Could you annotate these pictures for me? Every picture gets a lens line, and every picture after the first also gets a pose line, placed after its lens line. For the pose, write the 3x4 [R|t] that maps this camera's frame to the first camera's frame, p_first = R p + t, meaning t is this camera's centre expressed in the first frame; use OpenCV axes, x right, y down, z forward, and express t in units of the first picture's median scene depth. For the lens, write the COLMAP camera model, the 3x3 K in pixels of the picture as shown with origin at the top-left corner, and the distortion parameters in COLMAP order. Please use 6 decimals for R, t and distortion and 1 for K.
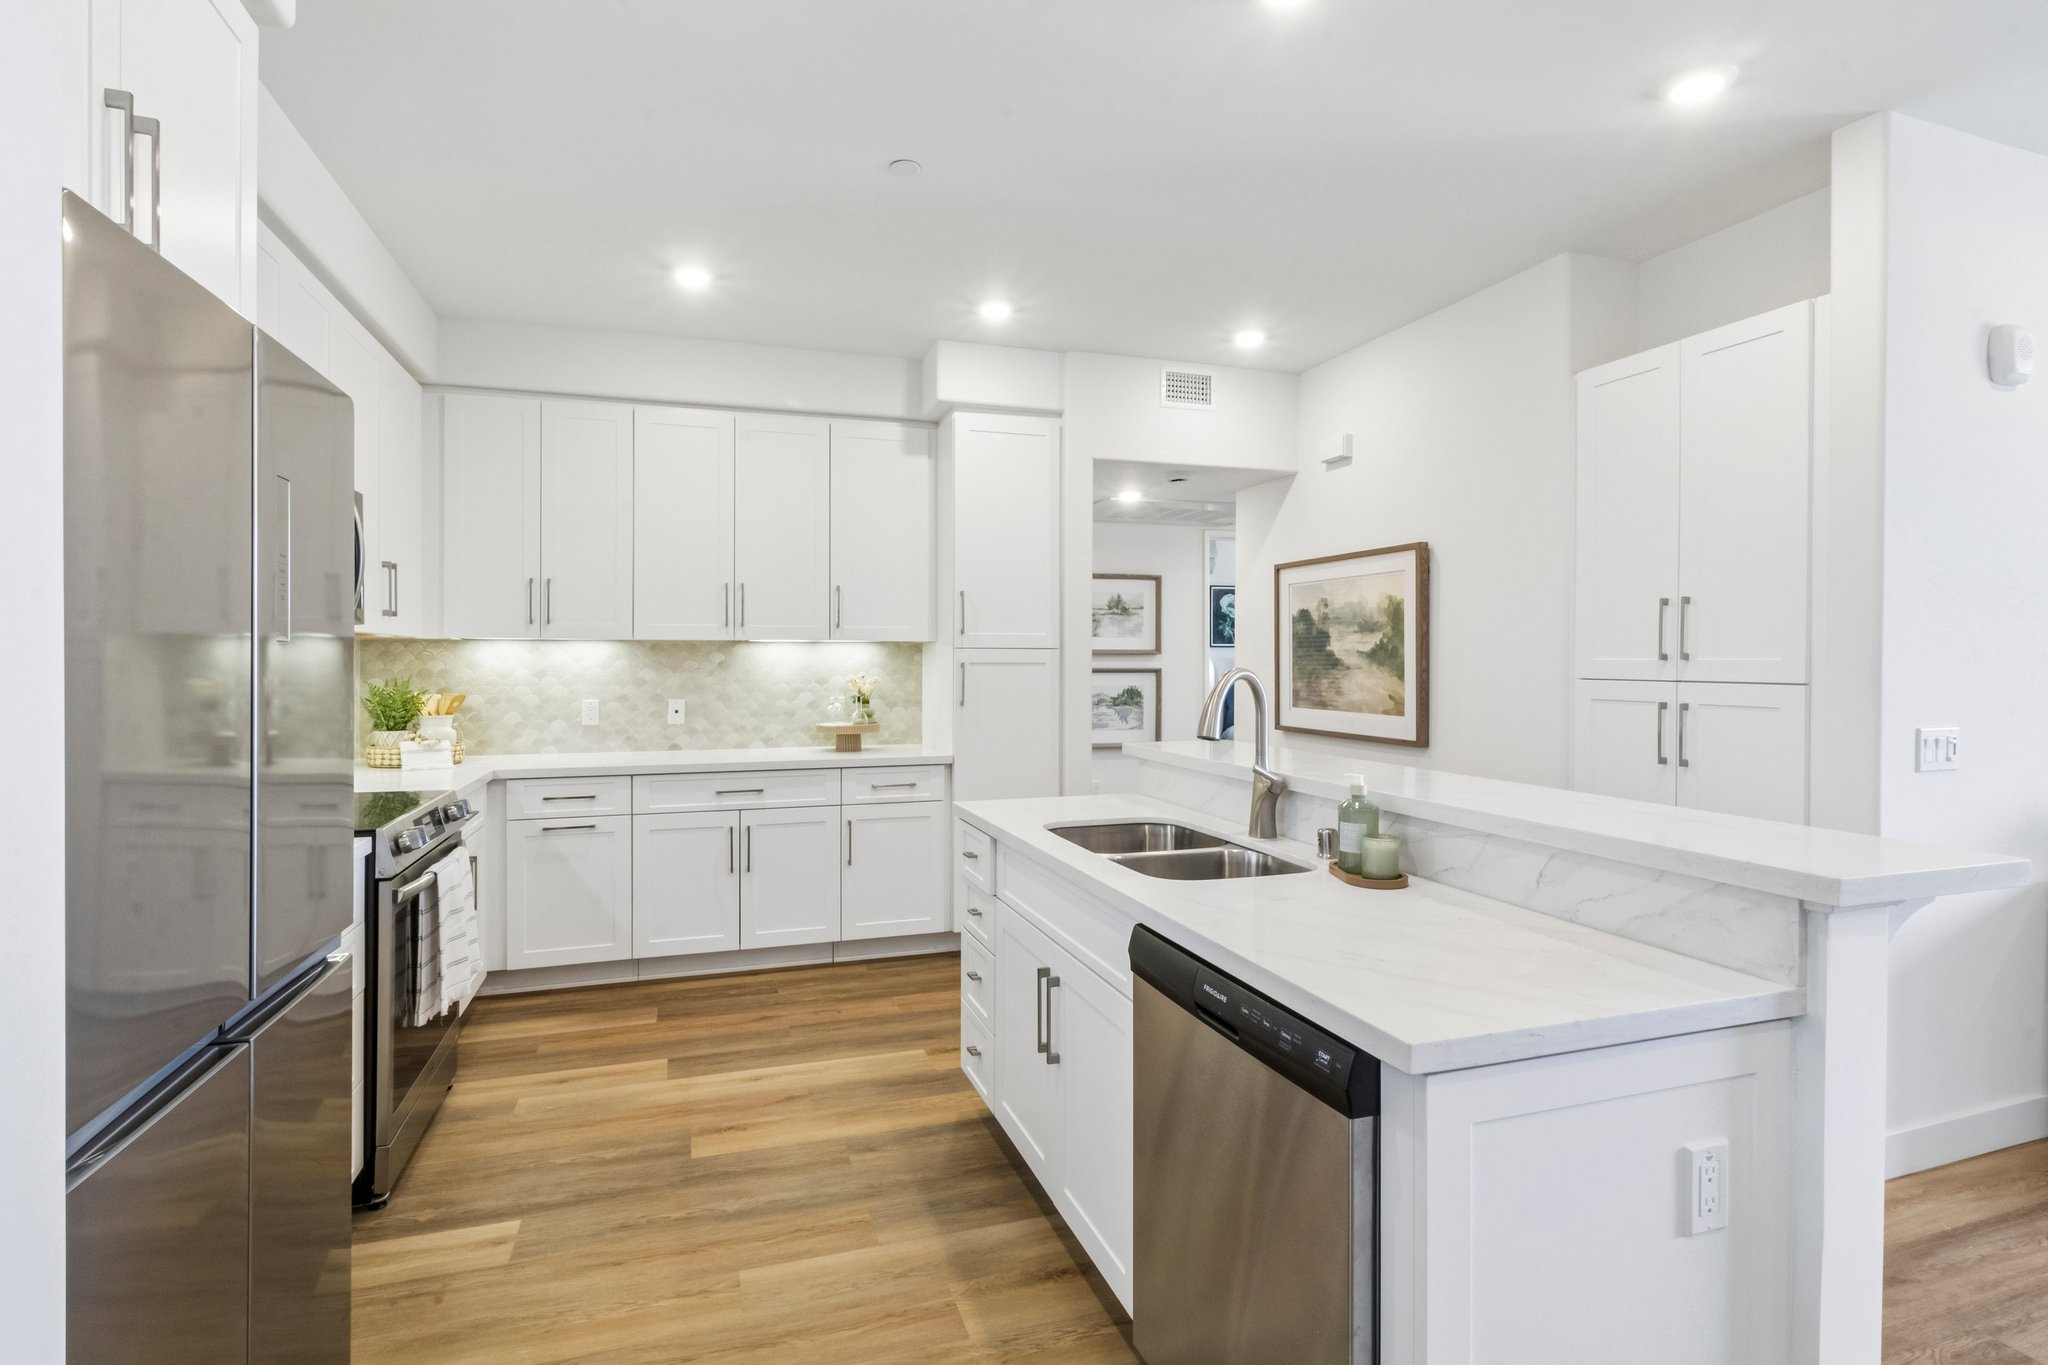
lens RADIAL K [[985.4, 0, 1001.6], [0, 985.4, 667.8], [0, 0, 1]] dist [0.003455, -0.004414]
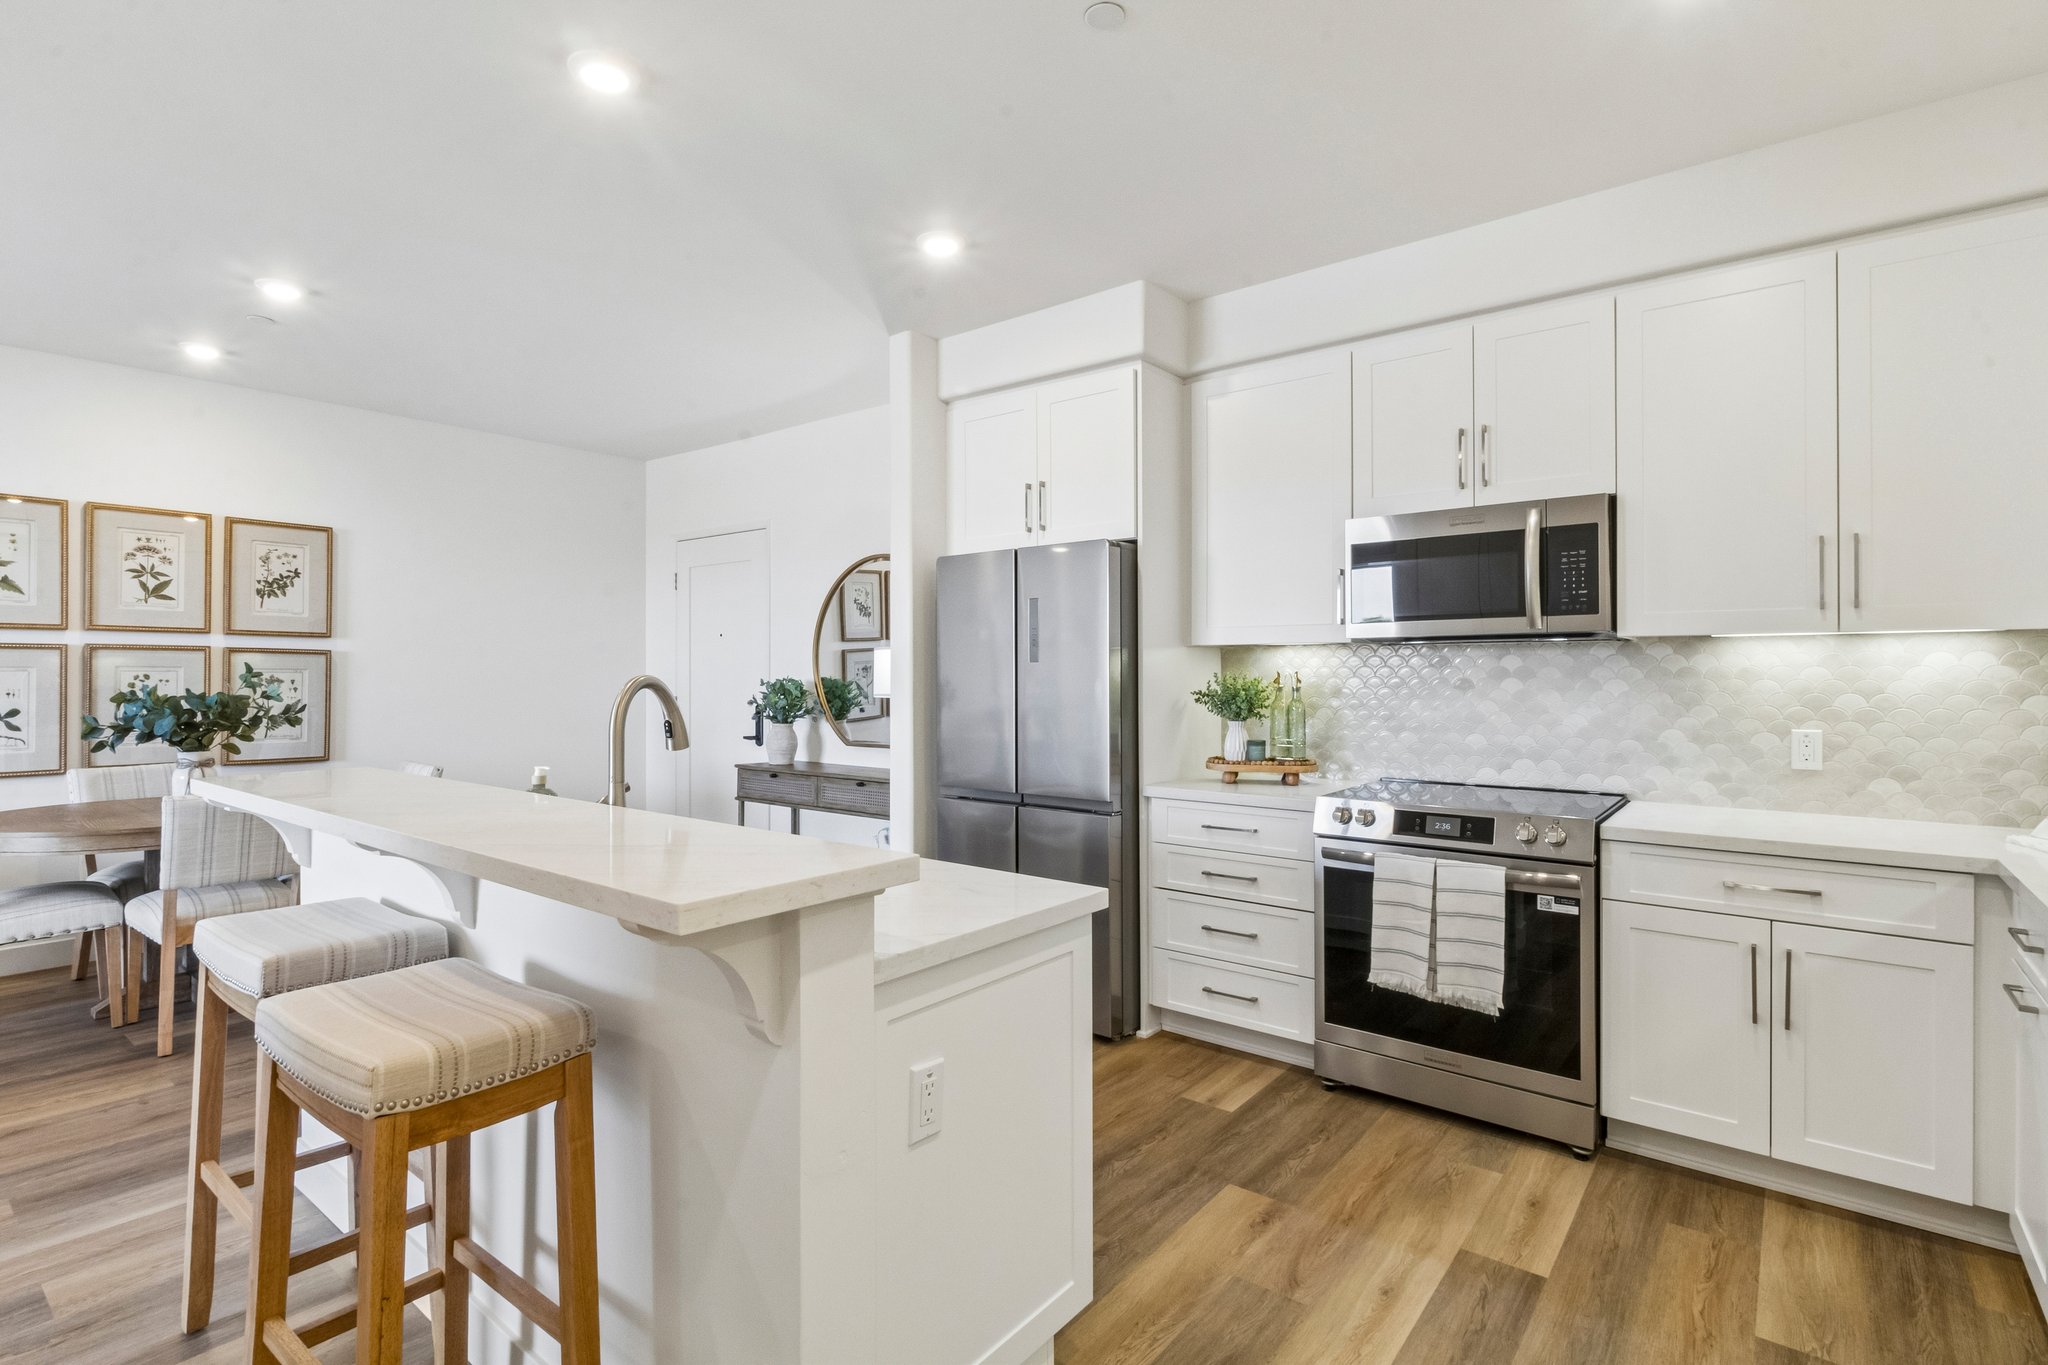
lens RADIAL K [[985.4, 0, 1001.6], [0, 985.4, 667.8], [0, 0, 1]] dist [0.003455, -0.004414]
pose [[-0.835953, -0.004108, -0.548786, 0.244483], [-0.004805, 0.999988, -0.000167, -0.003469], [0.548780, 0.002497, -0.835963, 1.021549]]
